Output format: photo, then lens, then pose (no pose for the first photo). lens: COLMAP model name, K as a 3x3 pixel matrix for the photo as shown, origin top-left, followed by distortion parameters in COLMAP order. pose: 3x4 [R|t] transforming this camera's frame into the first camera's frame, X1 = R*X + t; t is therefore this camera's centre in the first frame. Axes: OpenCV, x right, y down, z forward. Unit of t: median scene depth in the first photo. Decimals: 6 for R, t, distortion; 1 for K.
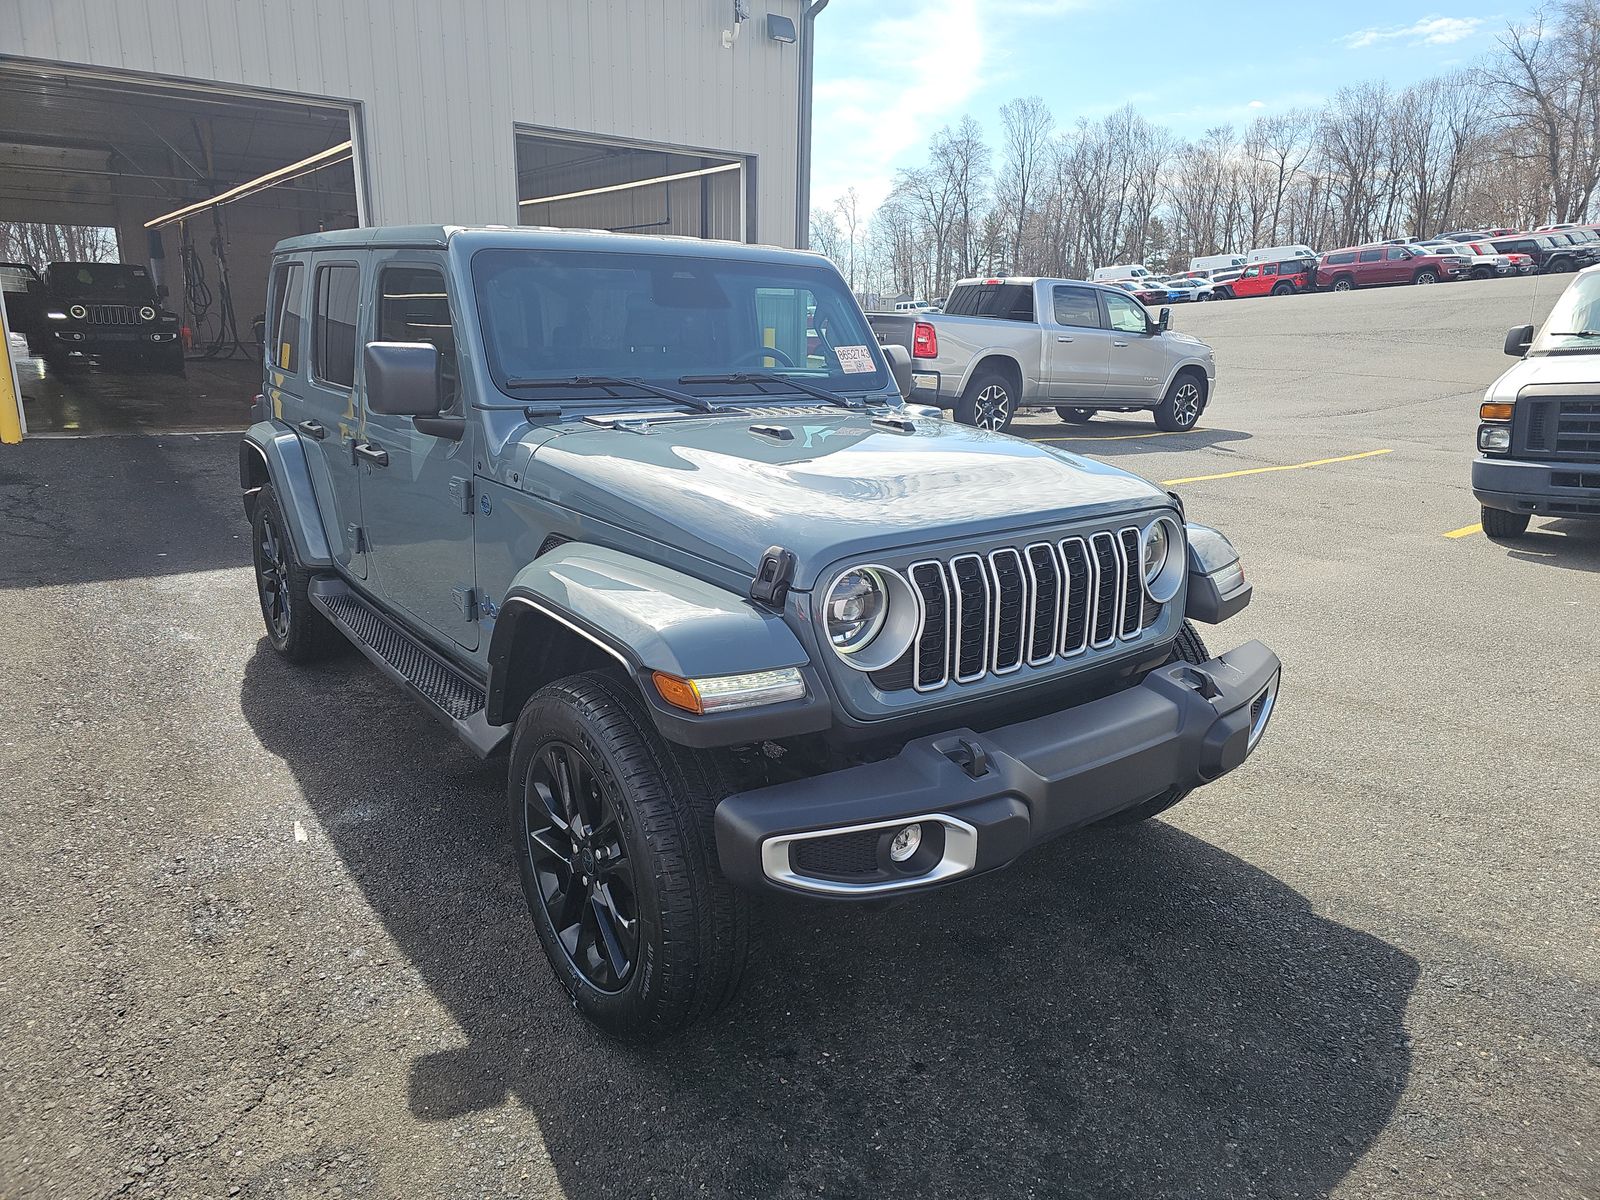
lens RADIAL K [[1053.3, 0, 812.3], [0, 1053.3, 591.5], [0, 0, 1]] dist [0.025110, -0.024640]
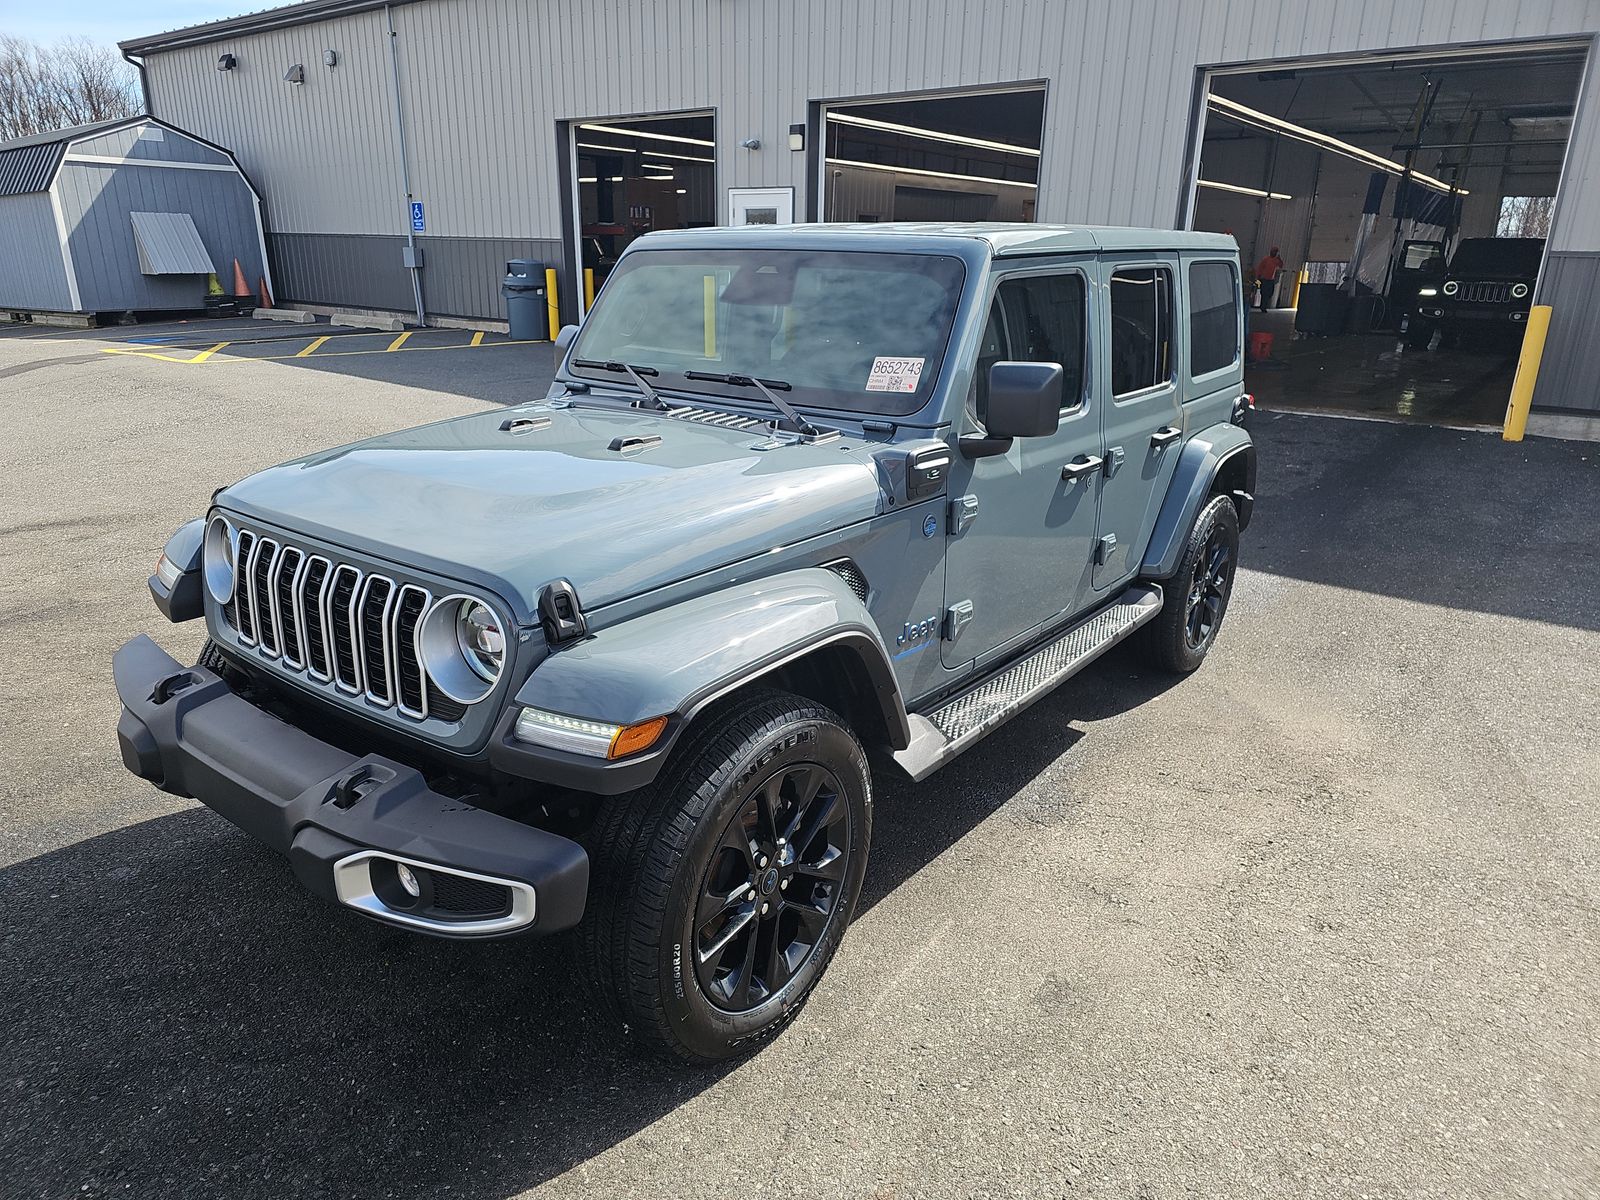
lens RADIAL K [[1053.3, 0, 799.6], [0, 1053.3, 606.1], [0, 0, 1]] dist [0.025110, -0.024640]
pose [[0.258117, 0.285063, -0.923101, 0.979036], [-0.250173, 0.942610, 0.221134, -0.261852], [0.933161, 0.173857, 0.314618, 0.875506]]
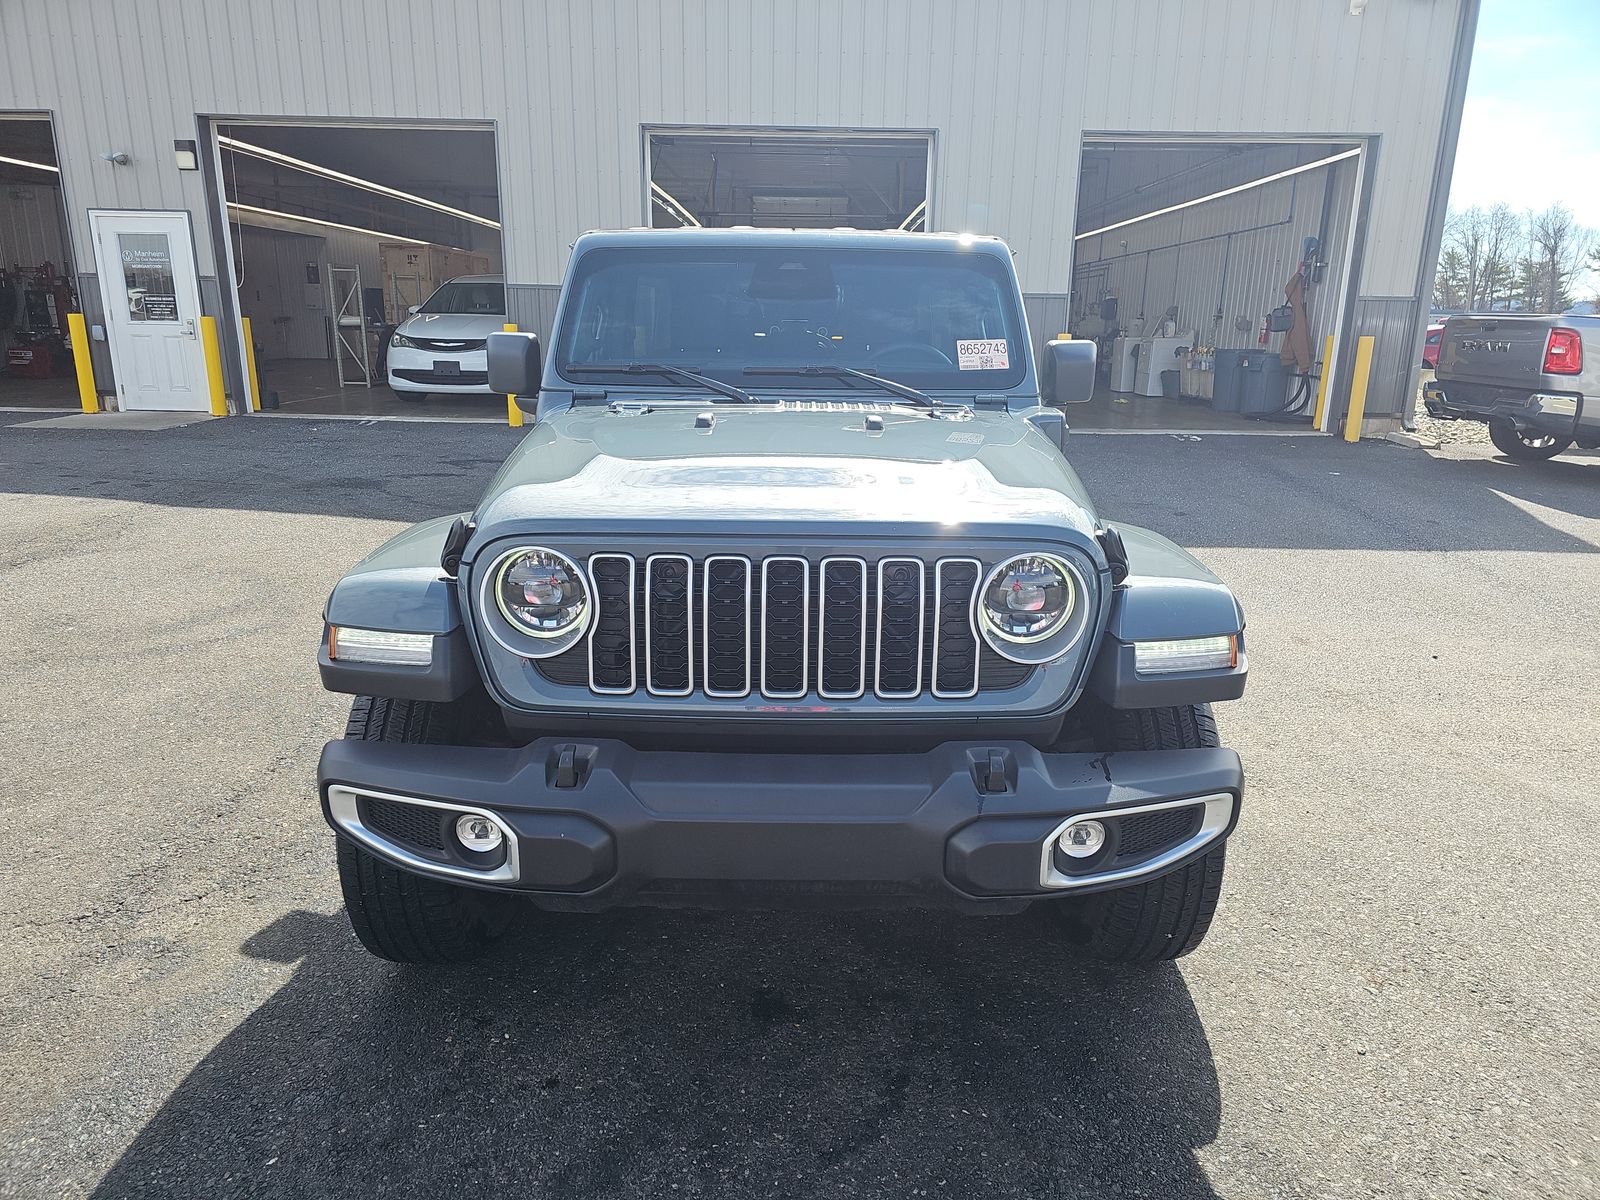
lens RADIAL K [[1053.3, 0, 801.1], [0, 1053.3, 601.0], [0, 0, 1]] dist [0.025110, -0.024640]
pose [[0.794828, 0.143551, -0.589611, 0.573626], [-0.147759, 0.988157, 0.041397, -0.036865], [0.588571, 0.054217, 0.806625, 0.254070]]
